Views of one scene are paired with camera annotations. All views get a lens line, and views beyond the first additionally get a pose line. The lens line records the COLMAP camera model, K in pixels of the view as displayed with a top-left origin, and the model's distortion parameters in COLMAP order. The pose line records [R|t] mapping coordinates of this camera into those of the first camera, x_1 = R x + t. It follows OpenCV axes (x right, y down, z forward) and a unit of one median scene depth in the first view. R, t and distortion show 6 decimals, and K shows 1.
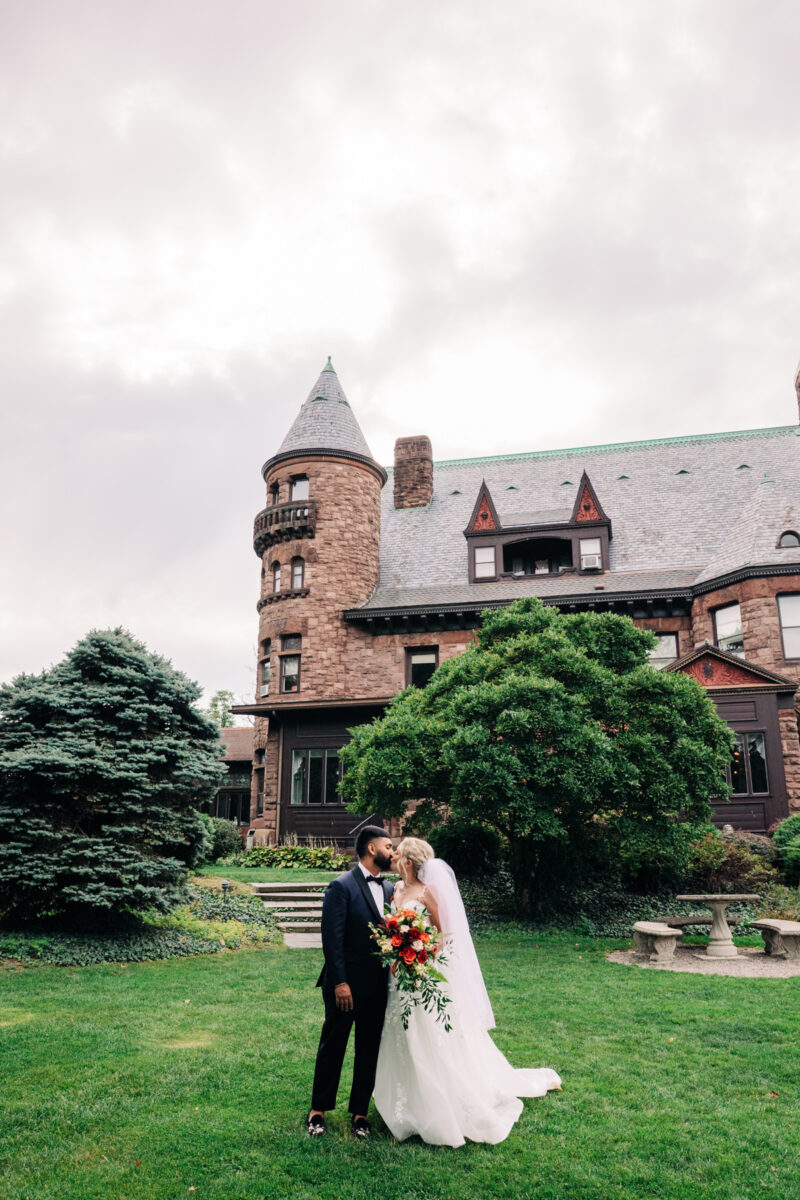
lens RADIAL K [[935.1, 0, 404.3], [0, 935.1, 596.6], [0, 0, 1]] dist [-0.105414, 0.081731]
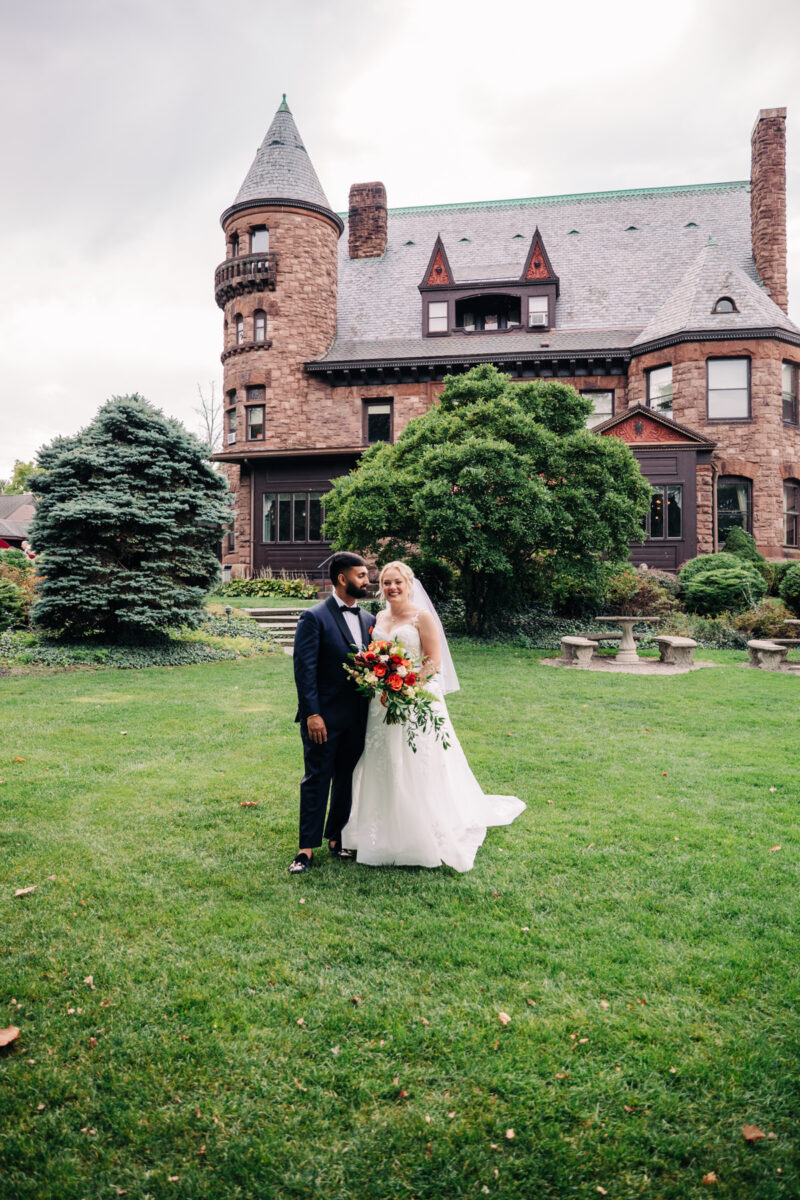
lens RADIAL K [[935.1, 0, 386.9], [0, 935.1, 622.2], [0, 0, 1]] dist [-0.105414, 0.081731]
pose [[0.998612, -0.000220, 0.052673, -0.035587], [-0.015679, 0.953421, 0.301235, -0.030139], [-0.050286, -0.301643, 0.952094, -0.126083]]
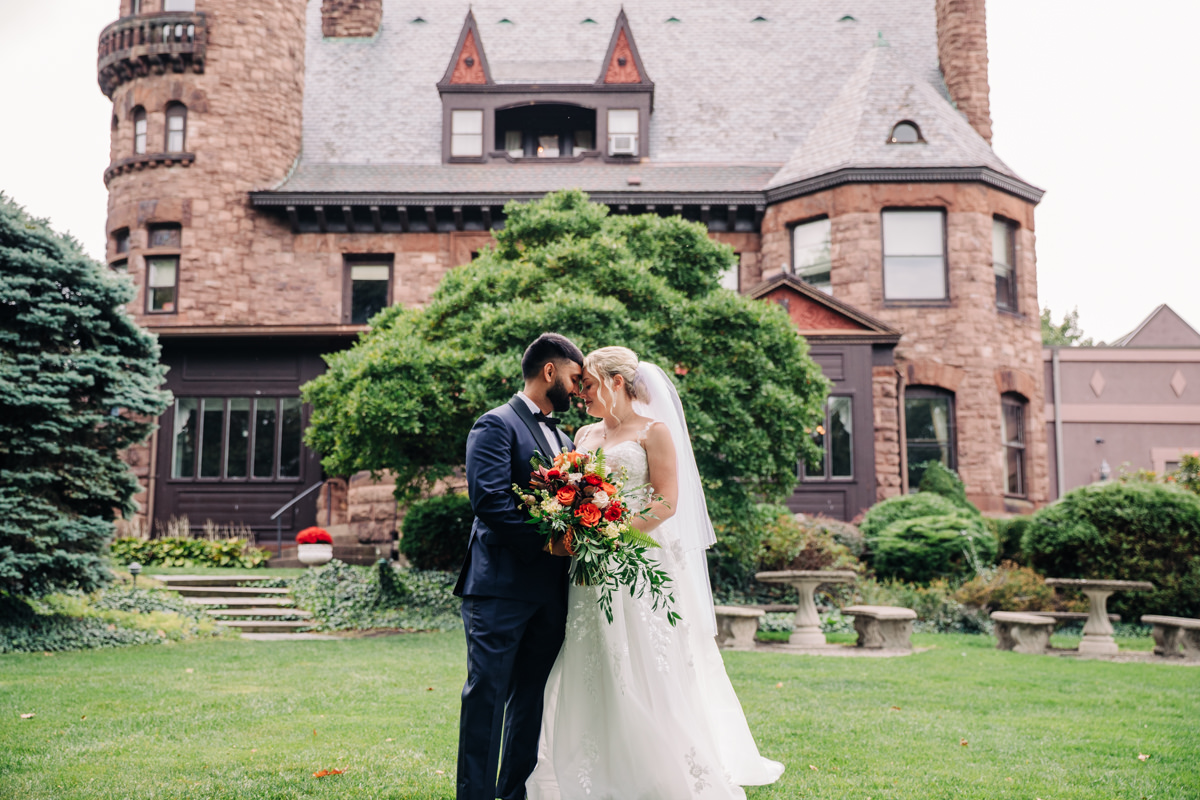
lens RADIAL K [[1526.8, 0, 614.5], [0, 1526.8, 384.0], [0, 0, 1]] dist [0.058668, 0.000000]
pose [[0.971717, 0.036165, 0.233363, -0.082001], [-0.065458, 0.990730, 0.119031, 0.005217], [-0.226895, -0.130940, 0.965077, -0.139827]]
